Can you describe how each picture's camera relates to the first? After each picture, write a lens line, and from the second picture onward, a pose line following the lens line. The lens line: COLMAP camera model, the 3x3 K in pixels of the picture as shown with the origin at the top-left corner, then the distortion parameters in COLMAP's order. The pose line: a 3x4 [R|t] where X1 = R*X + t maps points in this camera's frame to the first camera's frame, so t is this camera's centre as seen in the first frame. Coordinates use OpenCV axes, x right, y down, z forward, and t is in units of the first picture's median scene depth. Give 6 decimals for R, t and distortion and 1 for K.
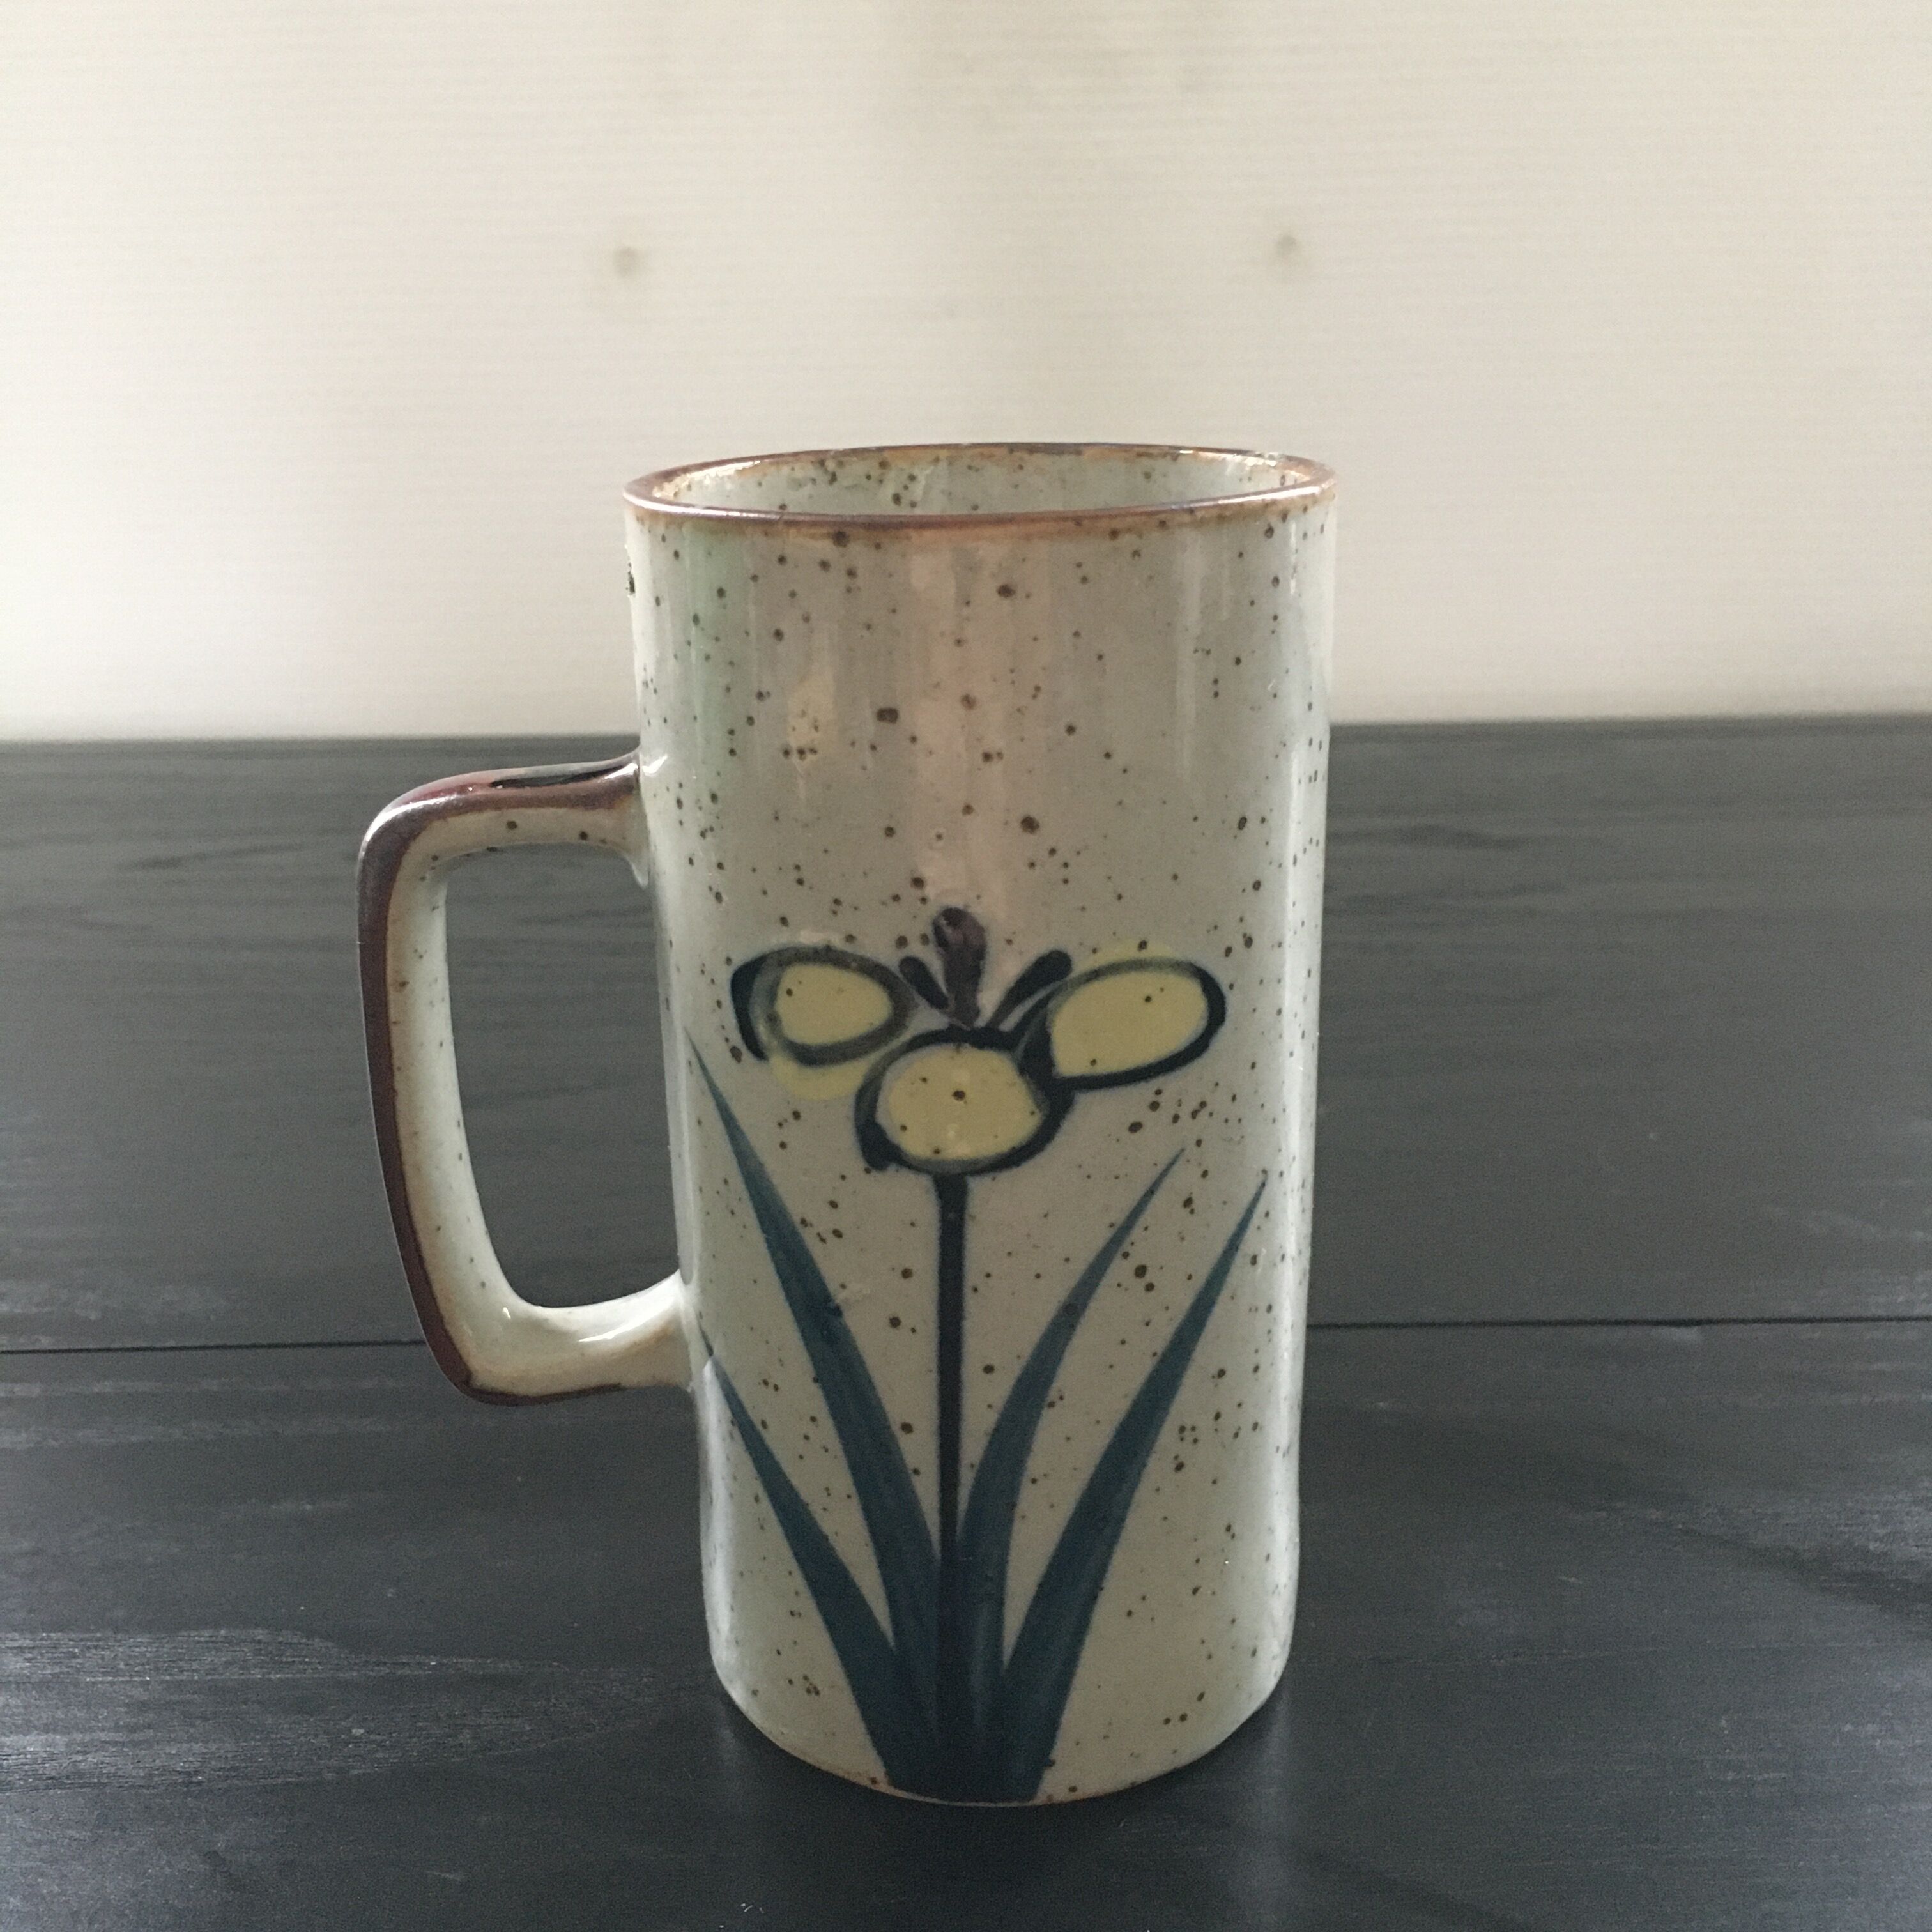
lens RADIAL K [[2256.9, 0, 966.0], [0, 2256.9, 966.0], [0, 0, 1]] dist [0.066143, -0.032660]
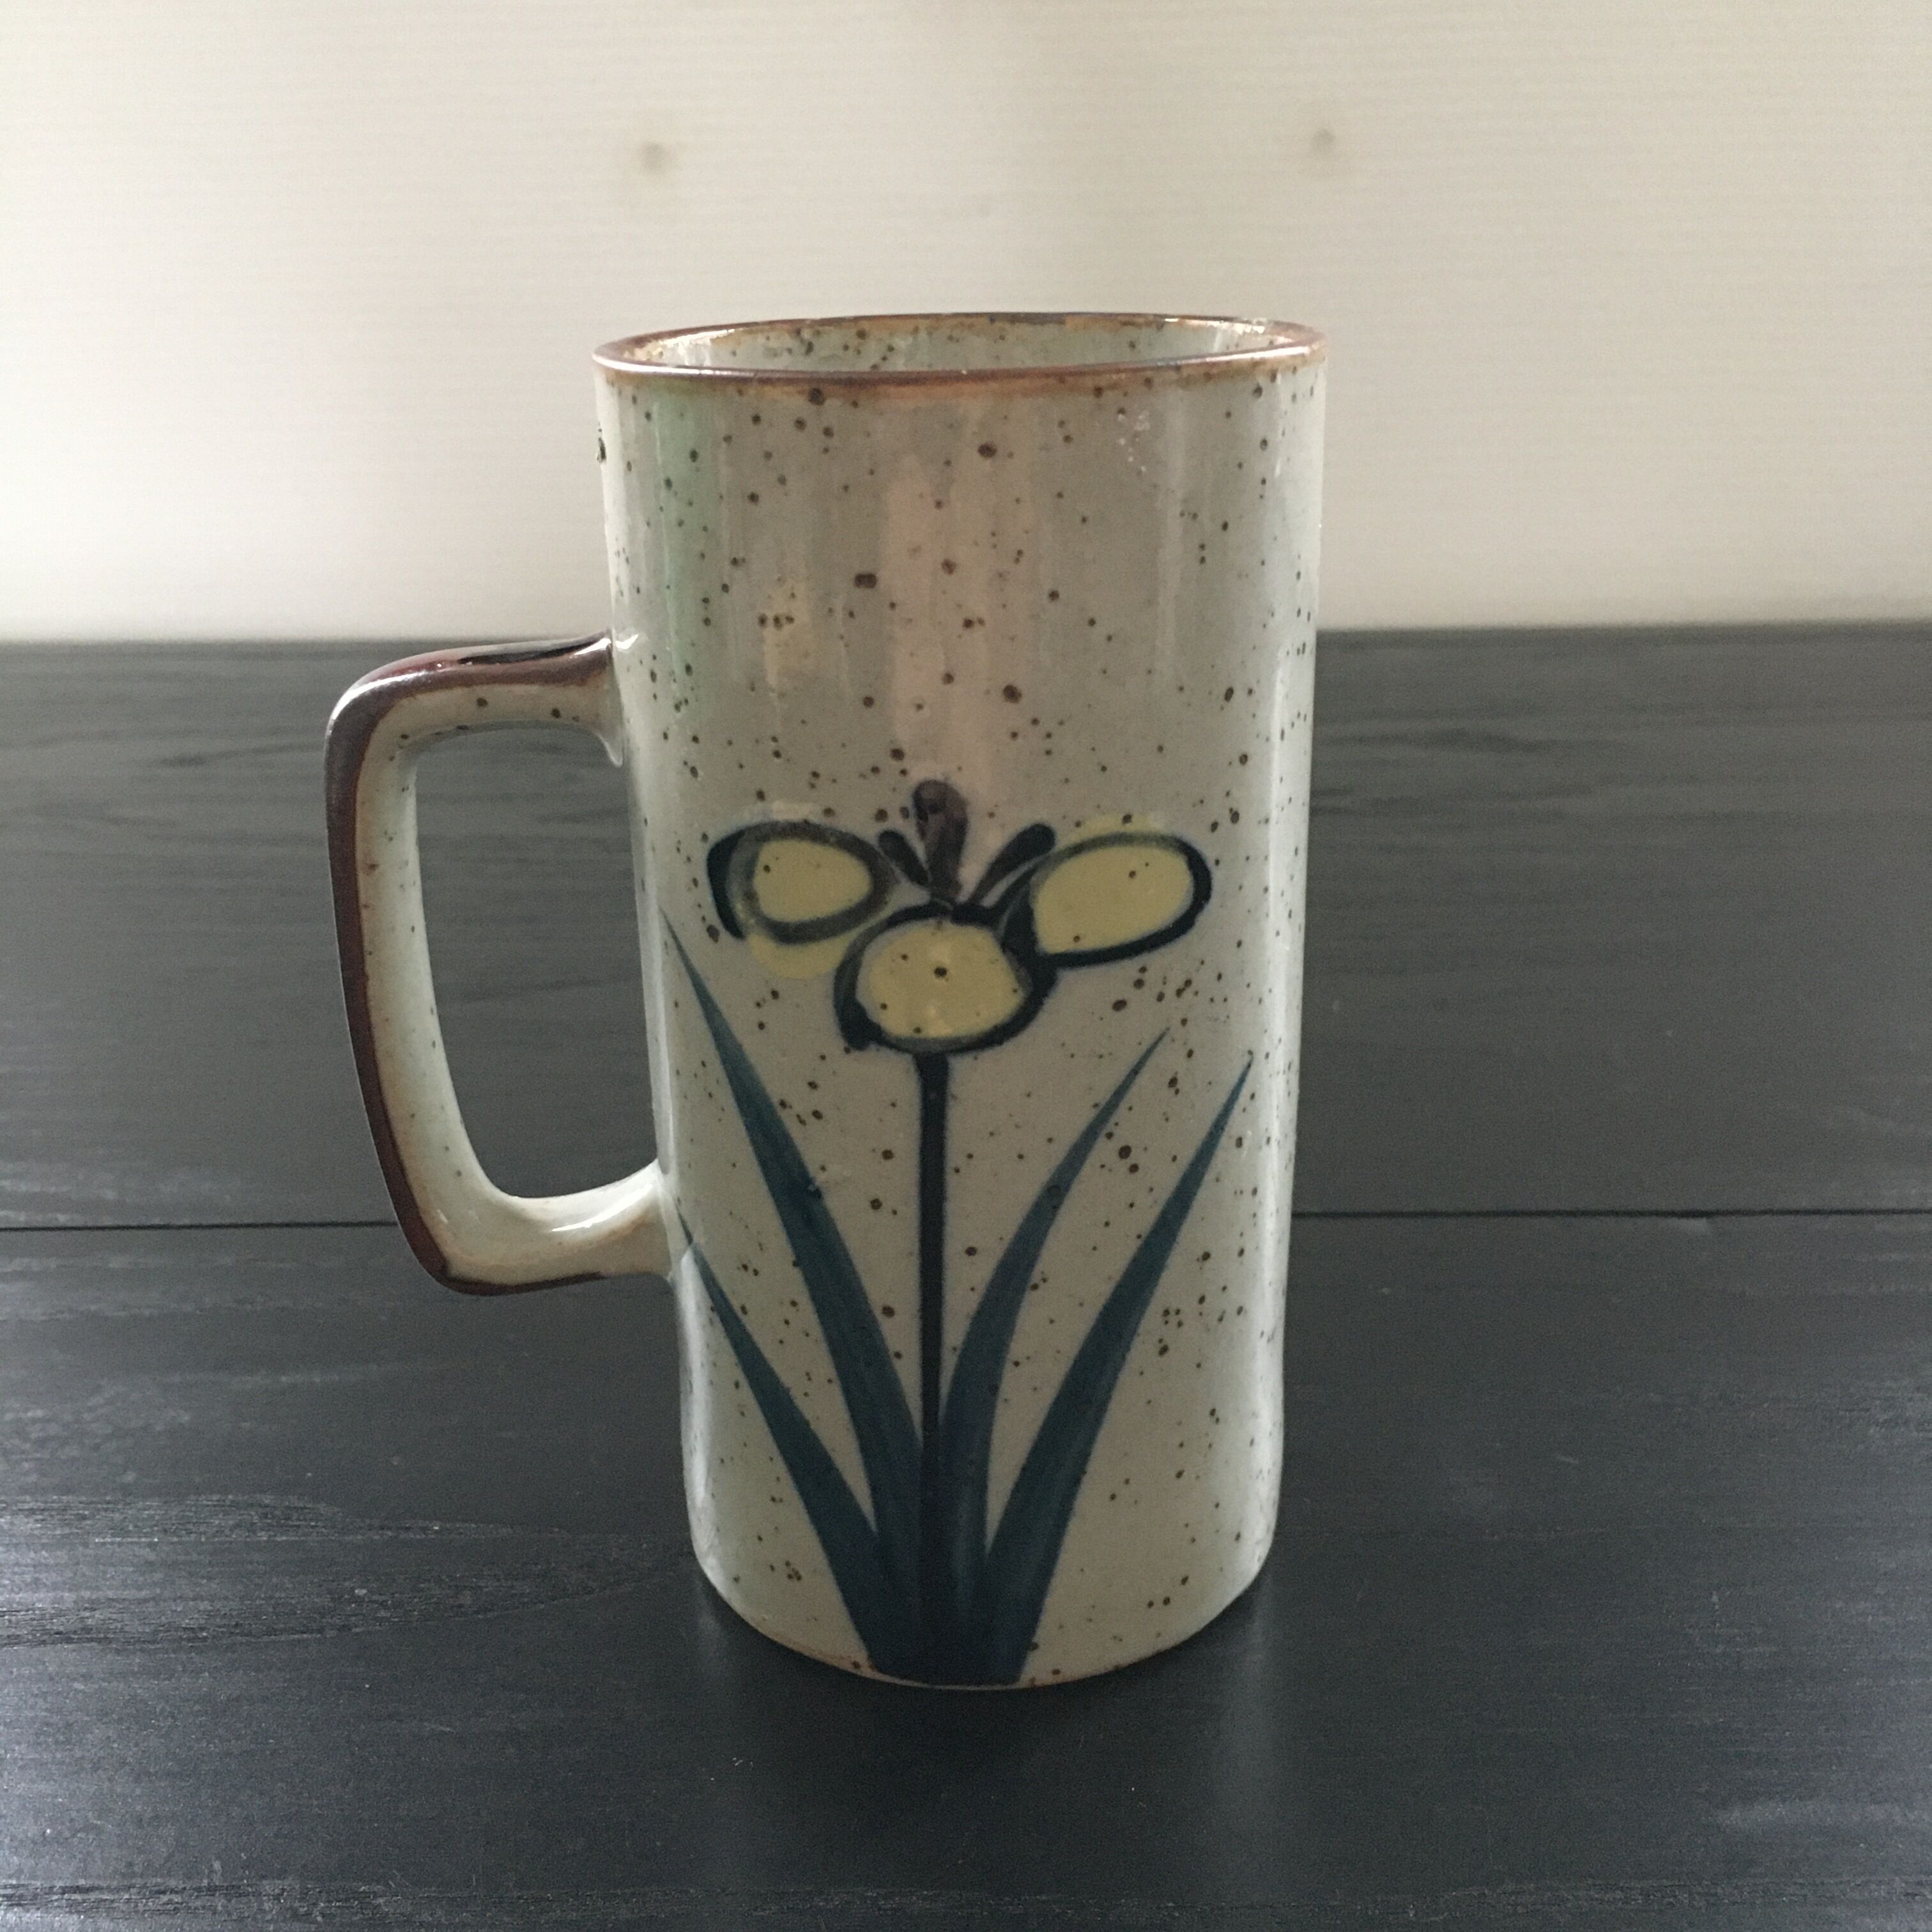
lens RADIAL K [[2256.9, 0, 966.0], [0, 2256.9, 966.0], [0, 0, 1]] dist [0.066143, -0.032660]
pose [[0.999966, -0.002241, 0.007966, 0.000303], [0.001979, 0.999460, 0.032804, 0.021142], [-0.008035, -0.032787, 0.999430, 0.017554]]
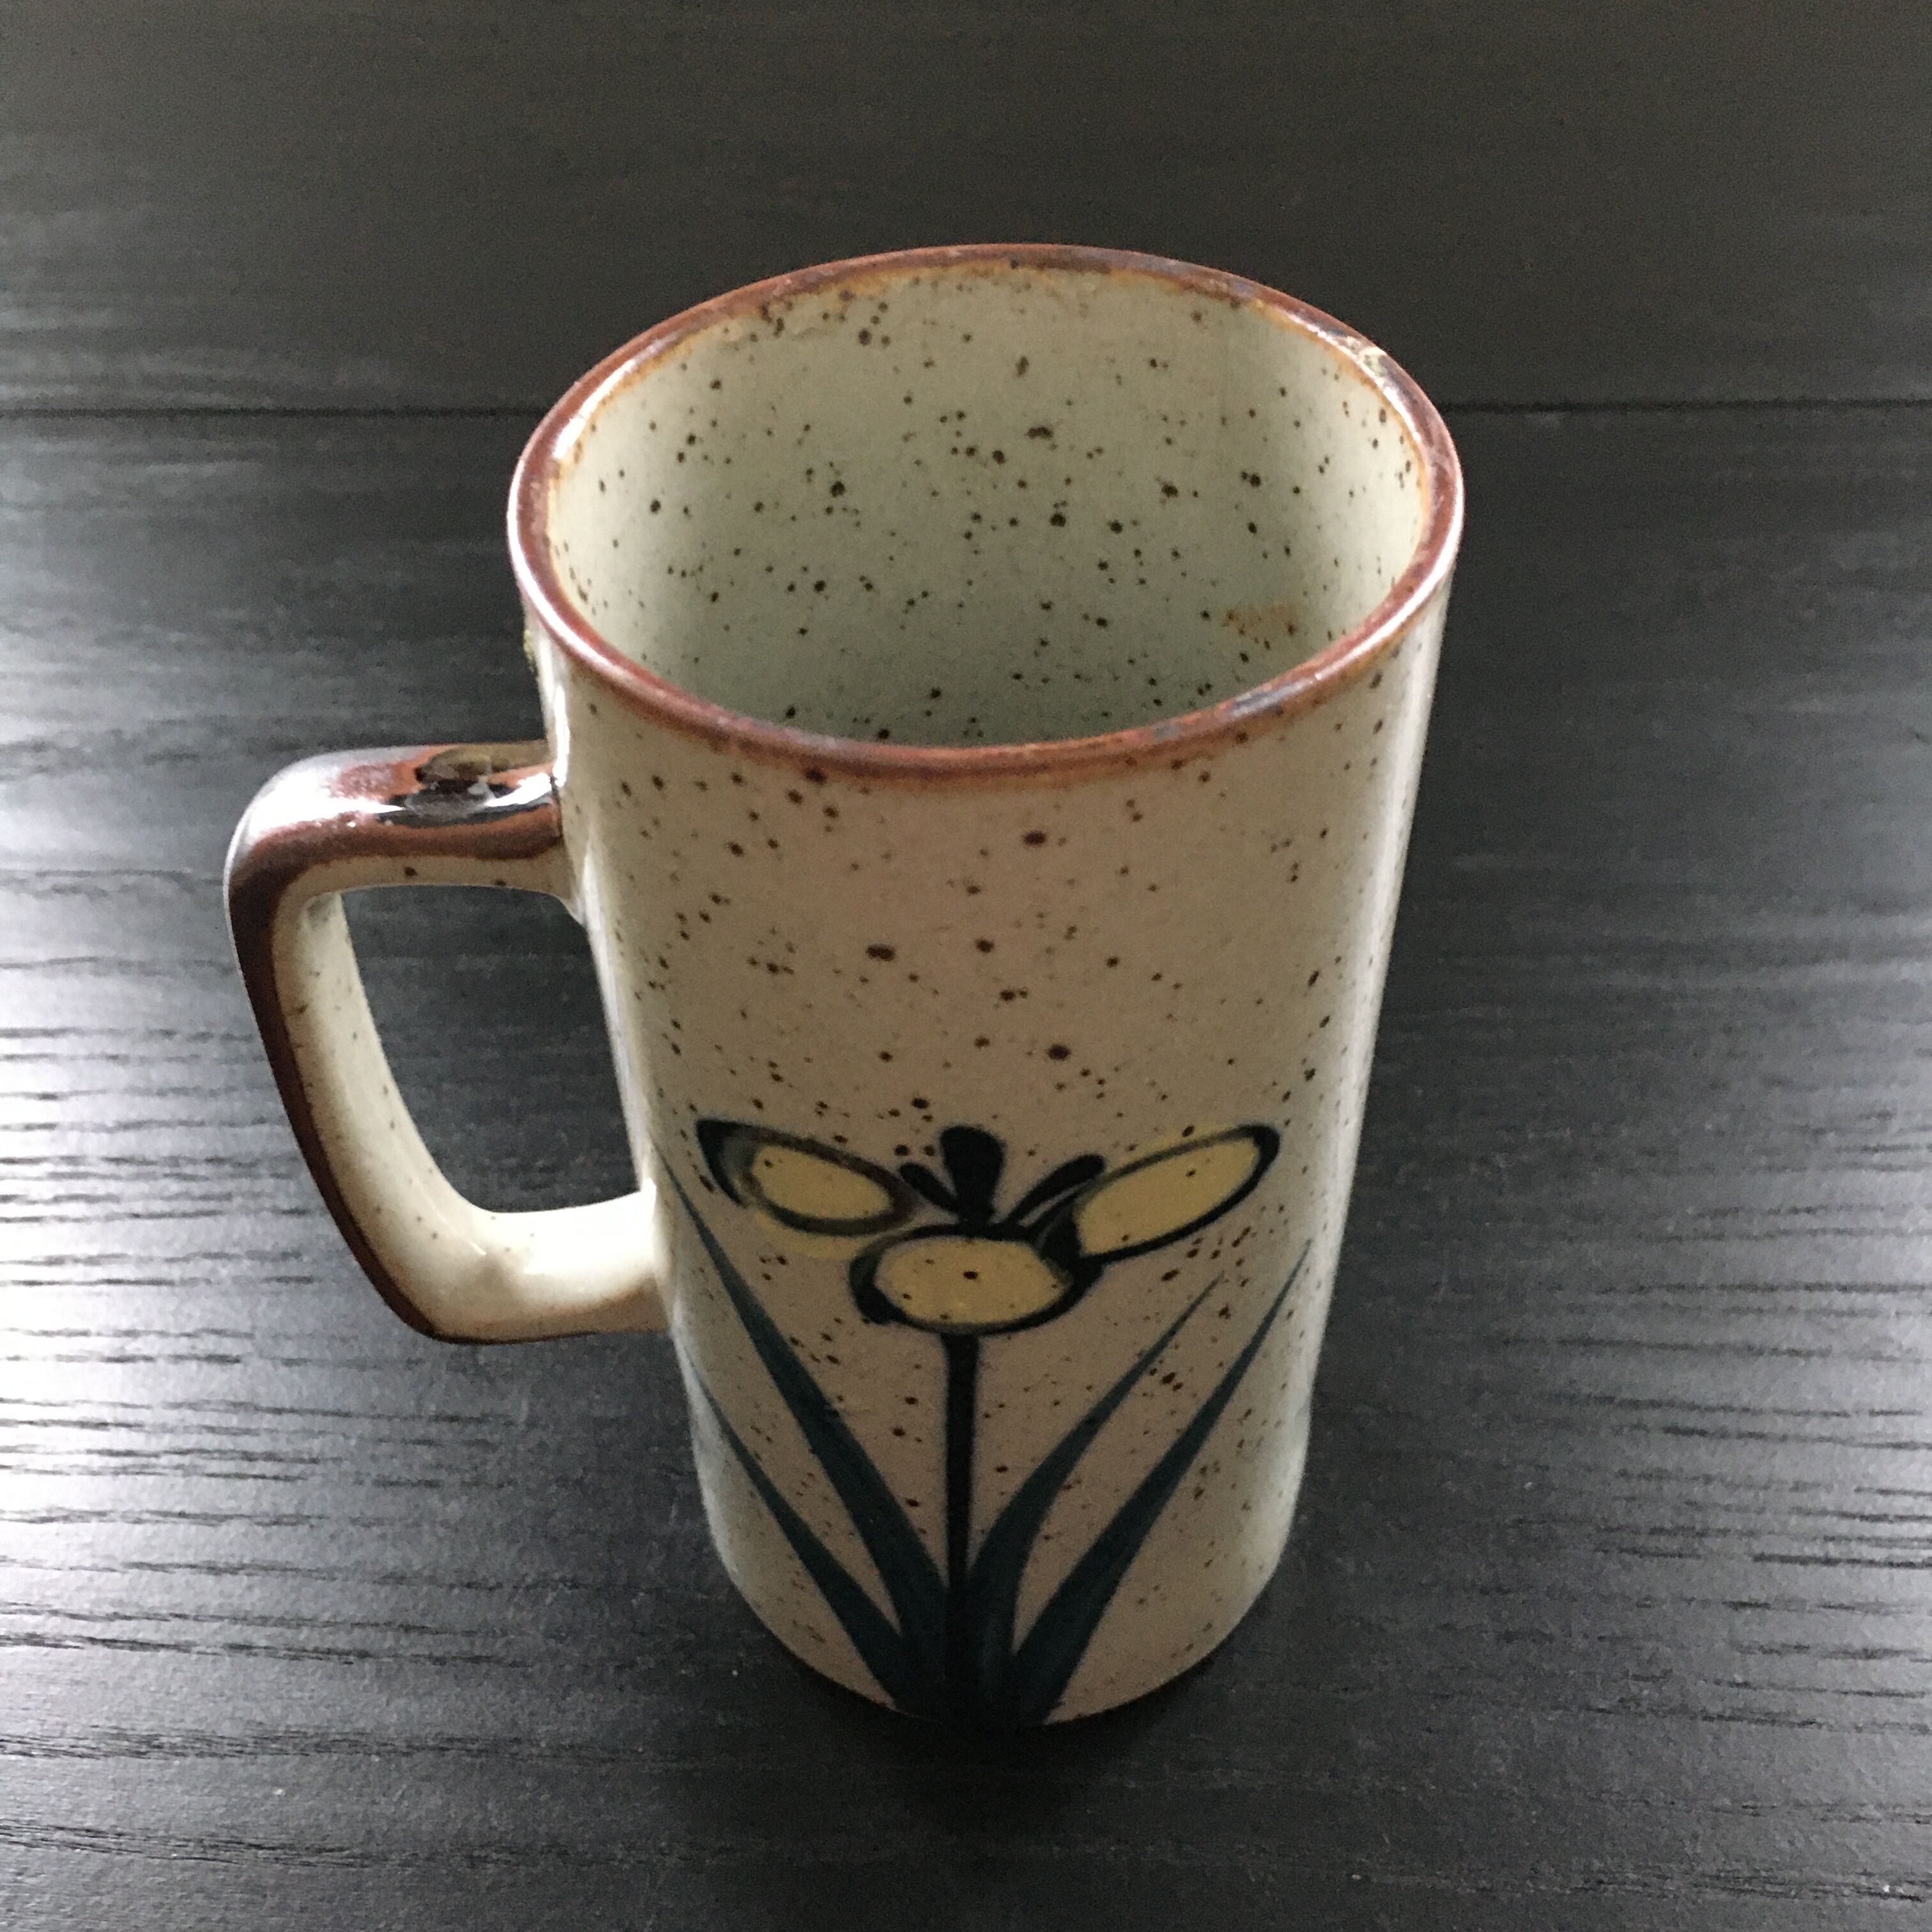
lens RADIAL K [[2256.9, 0, 966.0], [0, 2256.9, 966.0], [0, 0, 1]] dist [0.066143, -0.032660]
pose [[0.999529, -0.020556, 0.022794, -0.021061], [0.008035, 0.891958, 0.452047, -0.420409], [-0.029623, -0.451651, 0.891703, 0.265698]]
